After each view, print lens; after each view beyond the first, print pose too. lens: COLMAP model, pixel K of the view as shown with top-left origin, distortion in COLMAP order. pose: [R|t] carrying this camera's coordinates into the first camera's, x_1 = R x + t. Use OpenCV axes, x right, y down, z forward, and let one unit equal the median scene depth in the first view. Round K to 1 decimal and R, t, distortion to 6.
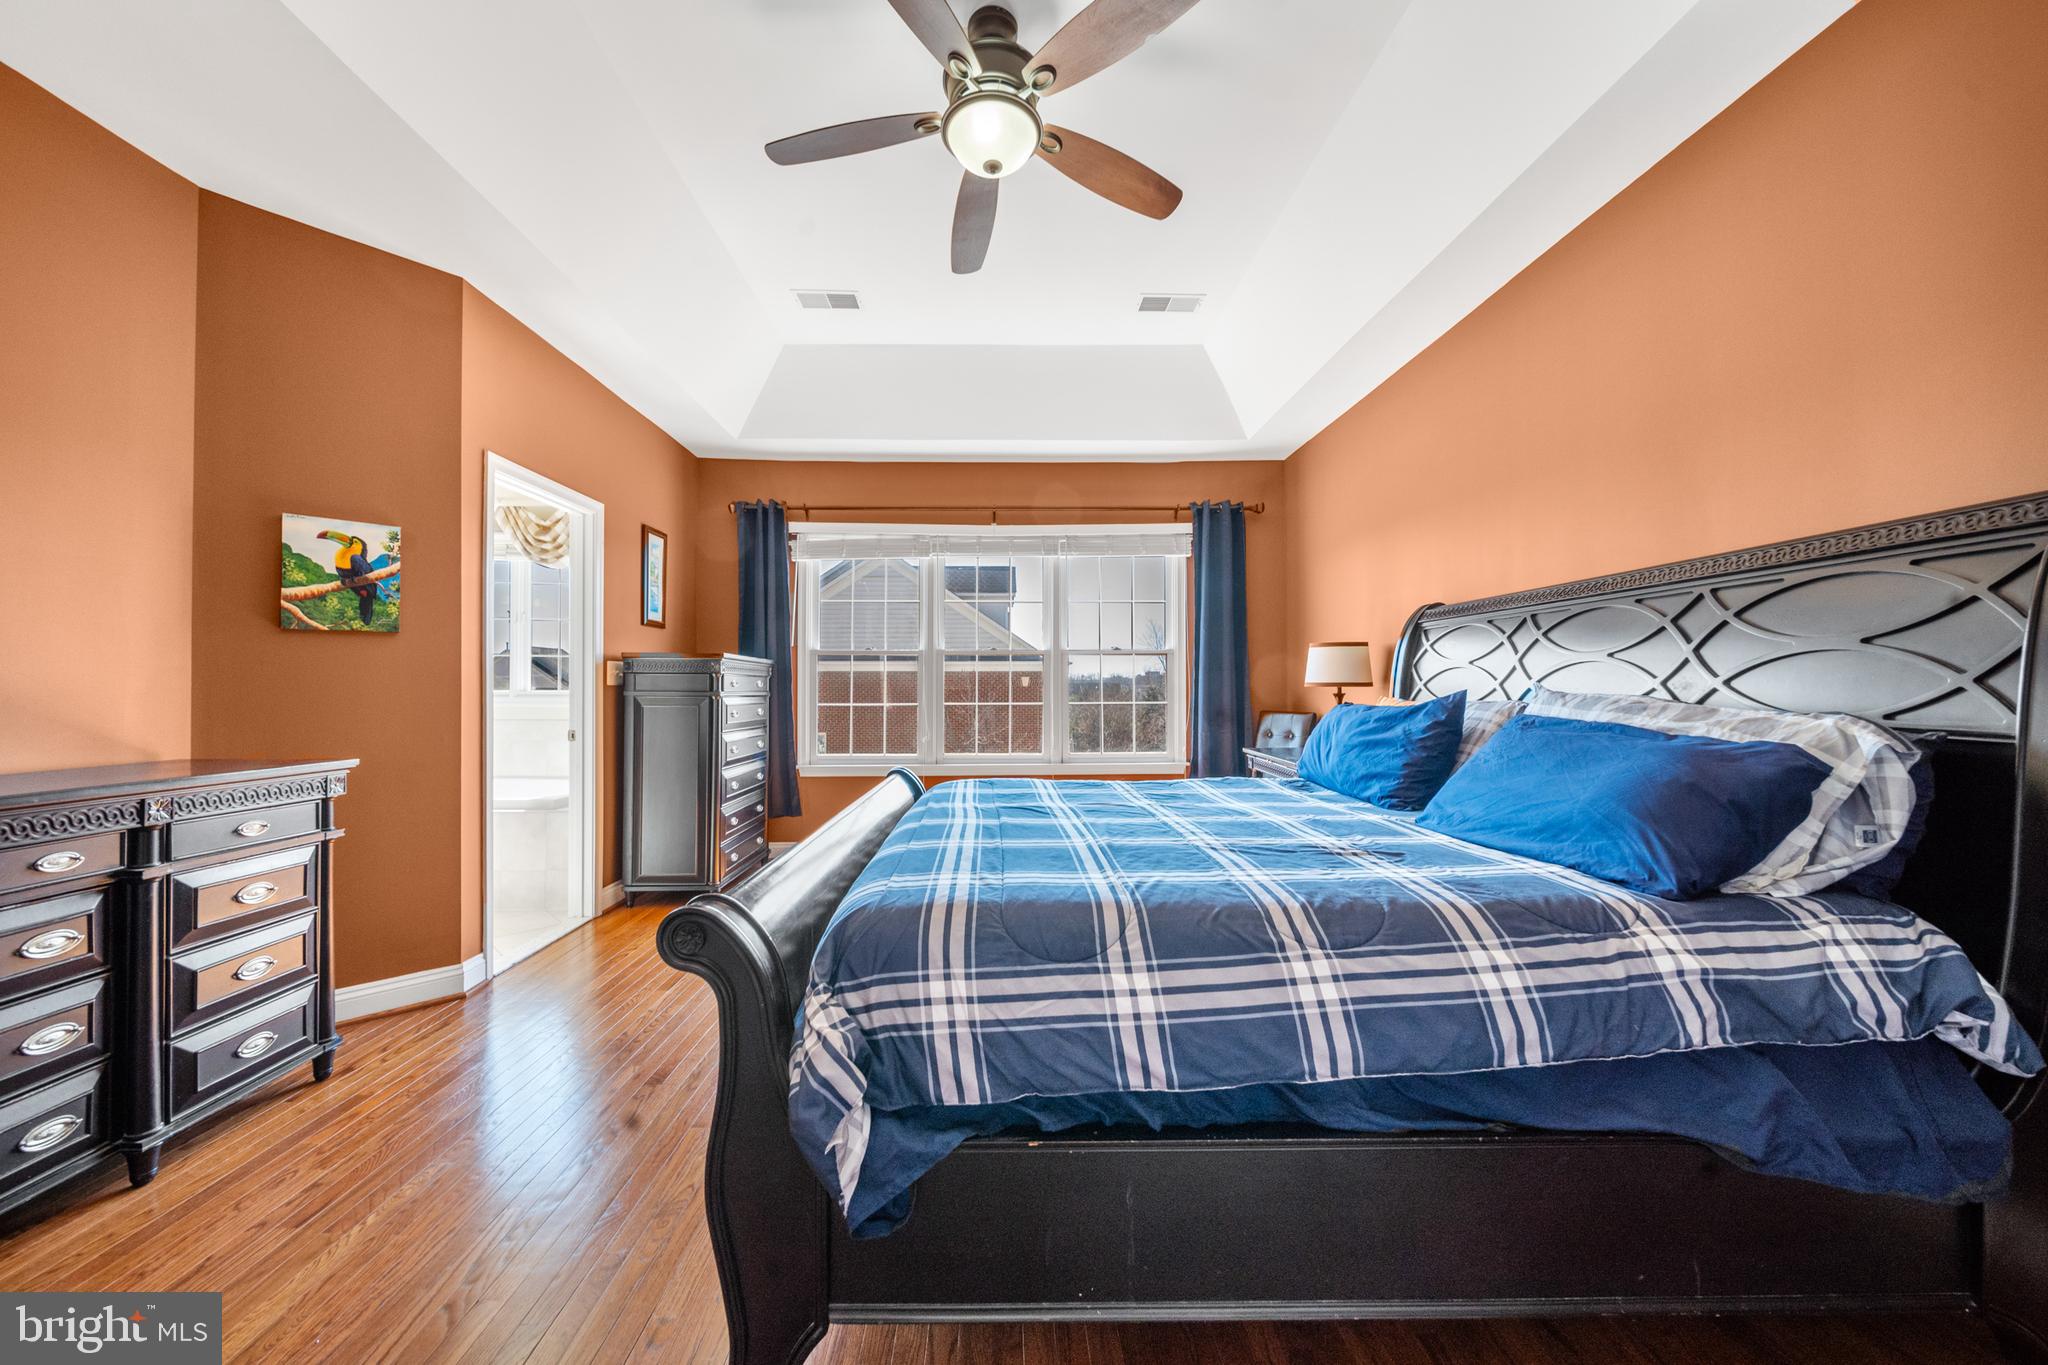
lens RADIAL K [[725.0, 0, 1015.2], [0, 725.0, 680.0], [0, 0, 1]] dist [0.001734, -0.001599]
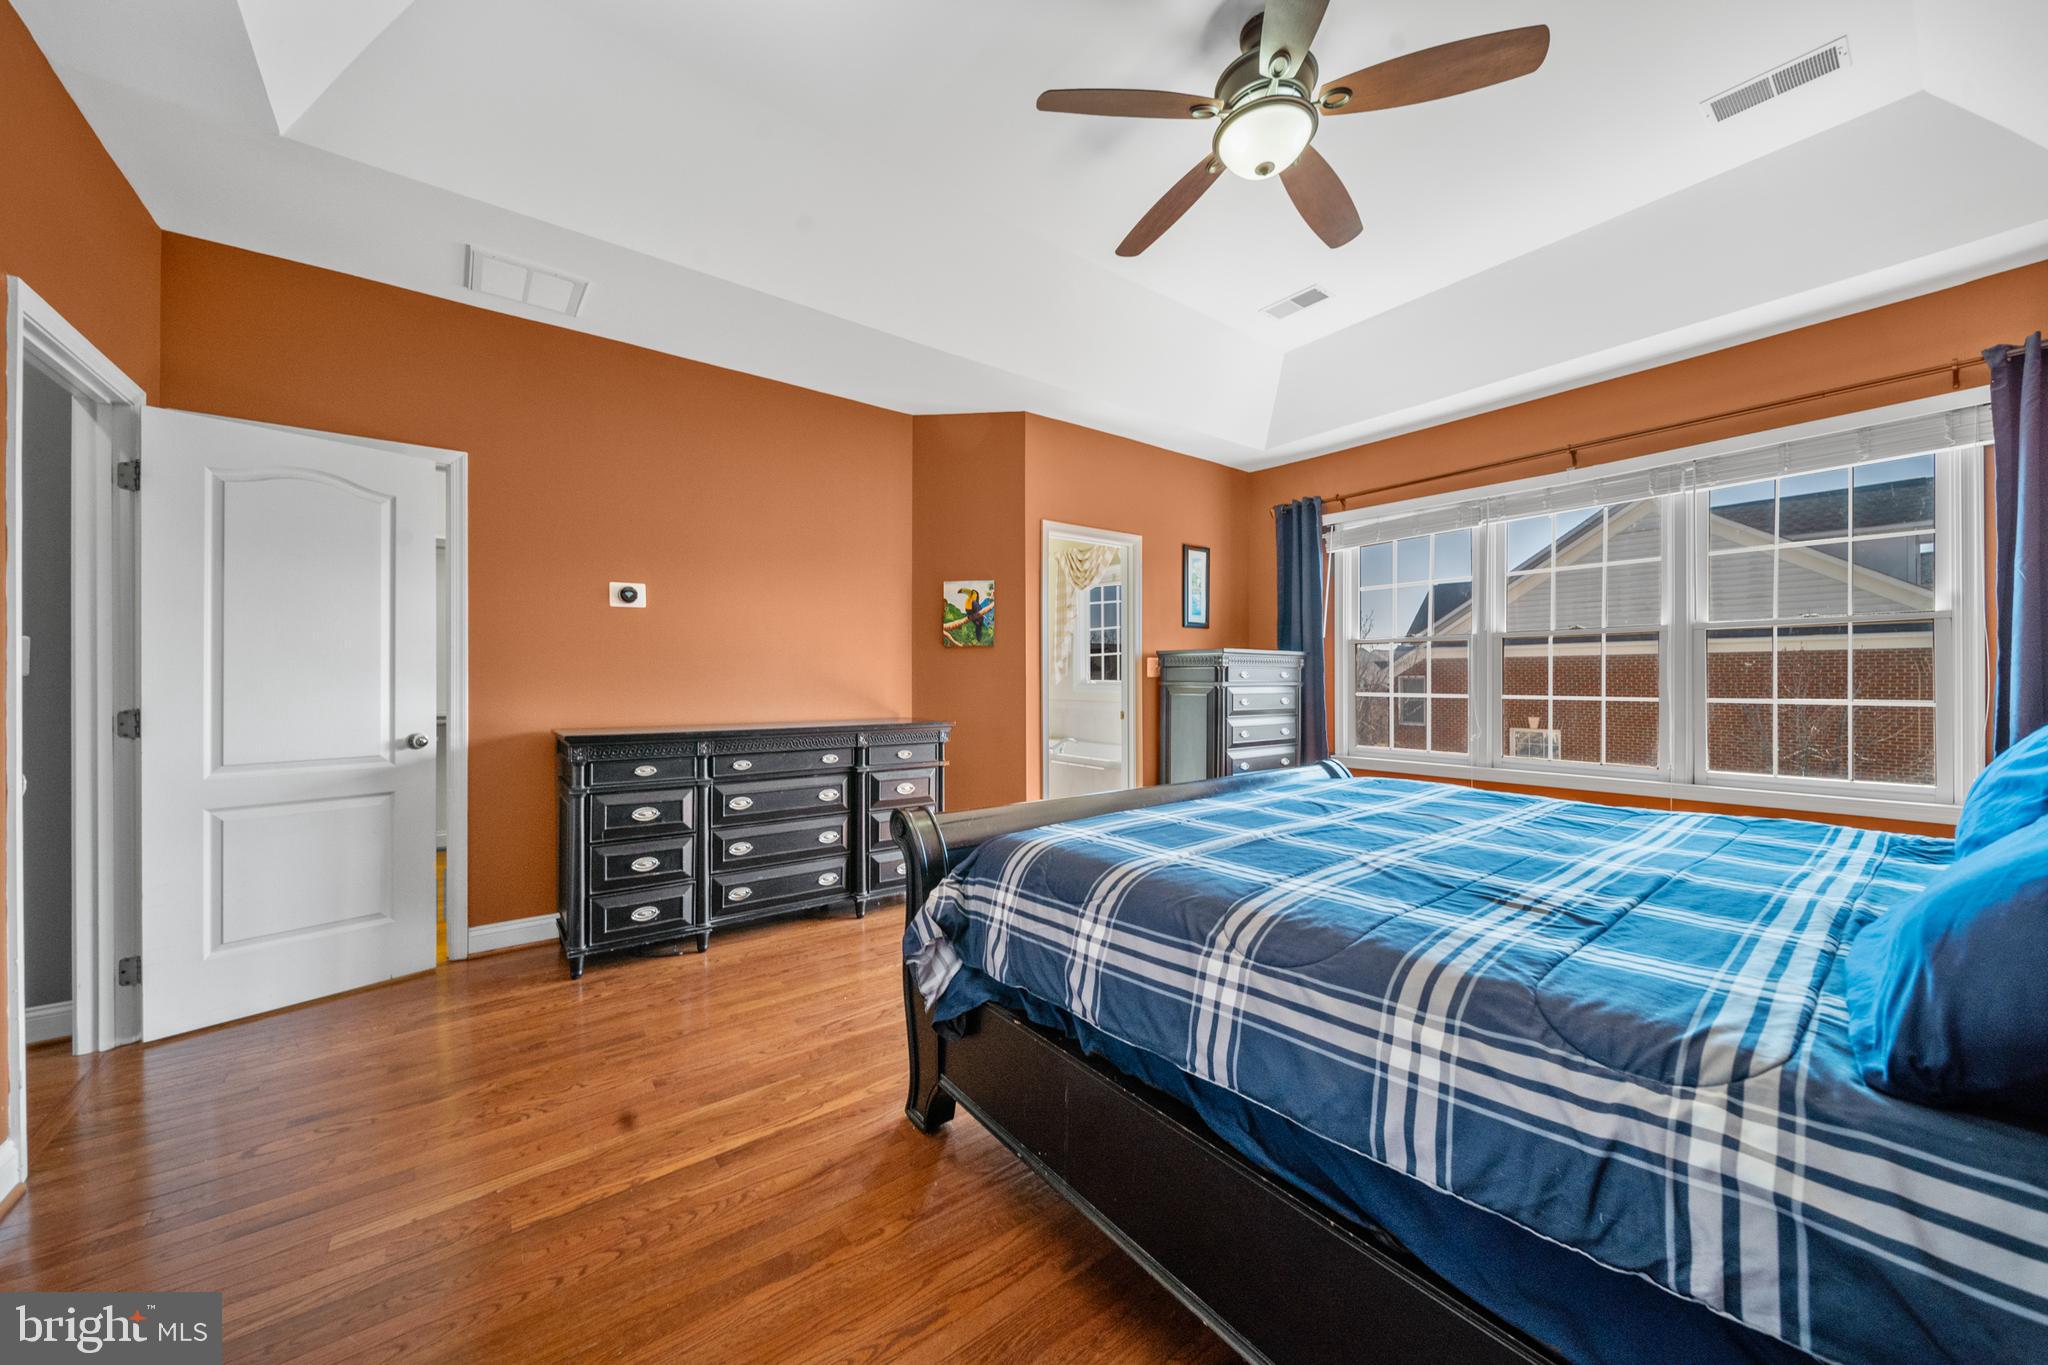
lens RADIAL K [[726.2, 0, 1011.7], [0, 726.2, 669.3], [0, 0, 1]] dist [0.001242, -0.001931]
pose [[0.577774, -0.012656, -0.816099, 0.512041], [0.013346, 0.999893, -0.006058, -0.002318], [0.816088, -0.007391, 0.577881, 0.100770]]
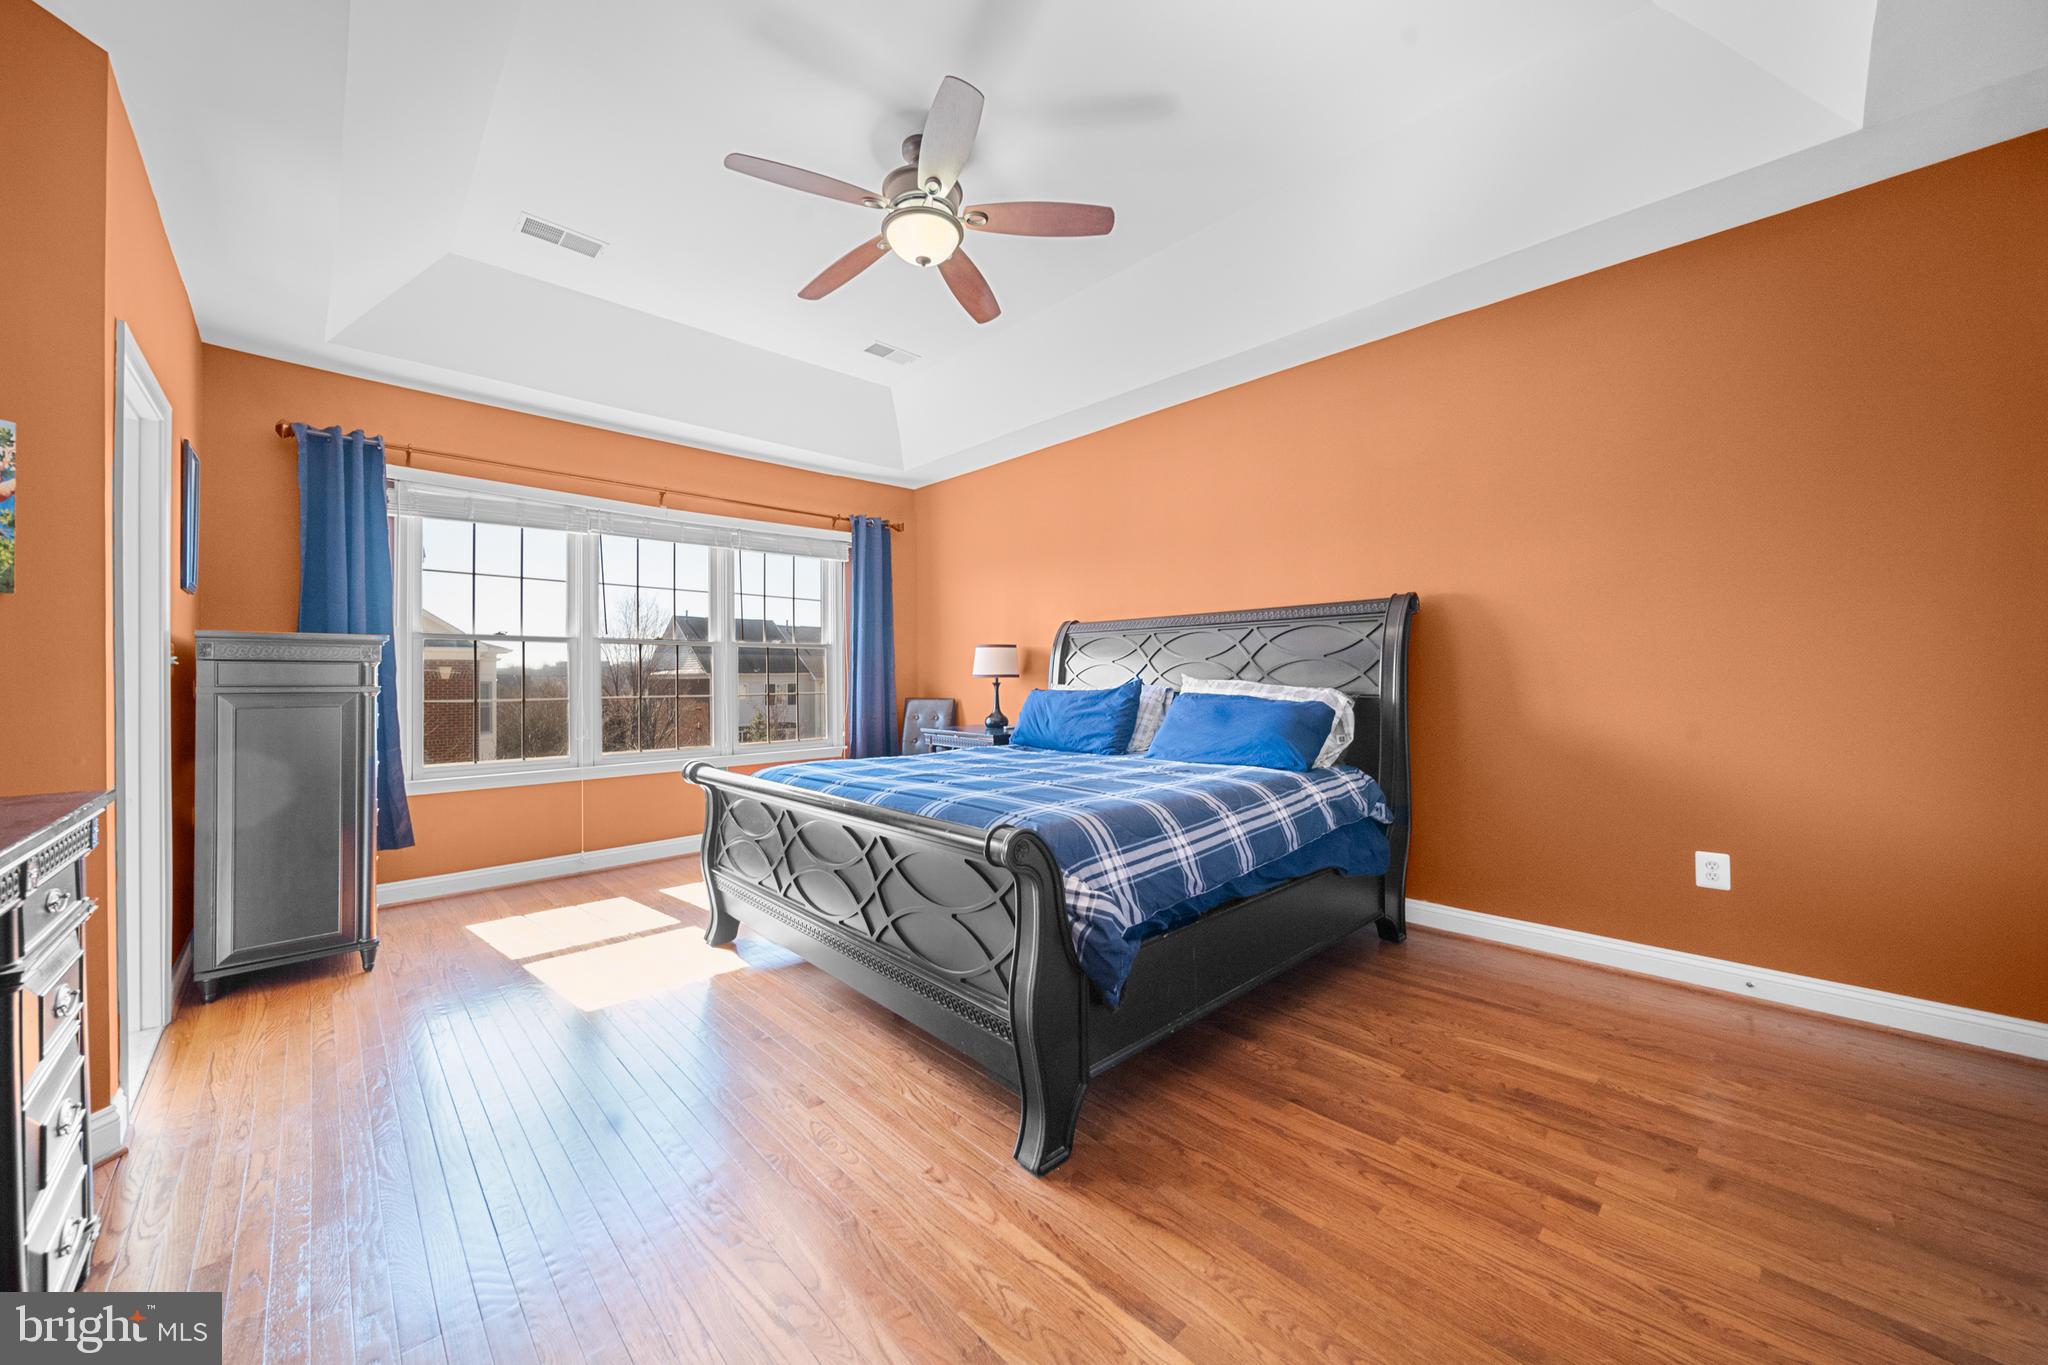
lens RADIAL K [[740.9, 0, 1014.9], [0, 740.9, 662.9], [0, 0, 1]] dist [0.000342, -0.000185]
pose [[0.741687, 0.010495, 0.670664, -0.662110], [-0.002212, 0.999910, -0.013202, 0.000749], [-0.670742, 0.008308, 0.741644, -0.041994]]
